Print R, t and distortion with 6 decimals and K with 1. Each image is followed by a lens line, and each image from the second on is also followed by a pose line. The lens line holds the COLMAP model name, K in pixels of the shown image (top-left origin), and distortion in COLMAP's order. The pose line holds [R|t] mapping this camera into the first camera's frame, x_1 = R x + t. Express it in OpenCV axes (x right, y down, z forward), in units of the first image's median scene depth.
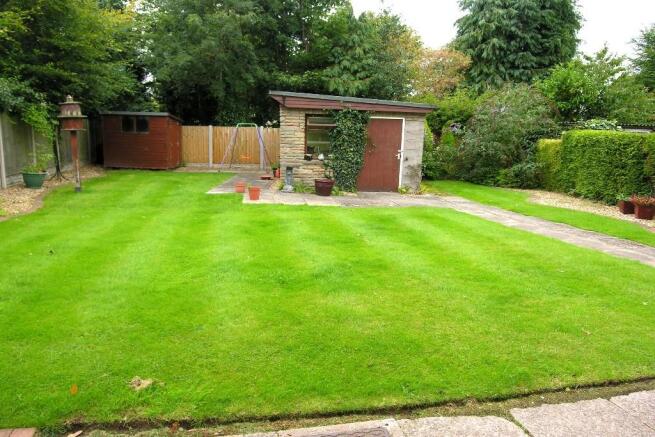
lens RADIAL K [[464.2, 0, 323.5], [0, 464.2, 223.3], [0, 0, 1]] dist [-0.052521, 0.005719]
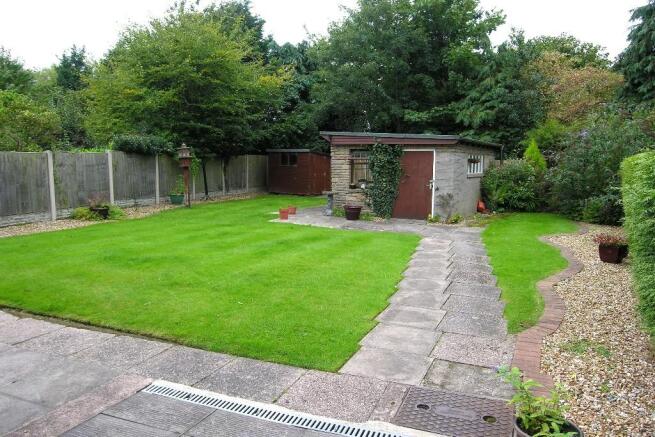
lens RADIAL K [[464.2, 0, 330.5], [0, 464.2, 213.9], [0, 0, 1]] dist [-0.052521, 0.005719]
pose [[0.833428, 0.040907, -0.551112, 0.559903], [-0.085736, 0.994753, -0.055819, -0.005439], [0.545937, 0.093771, 0.832562, 0.018046]]
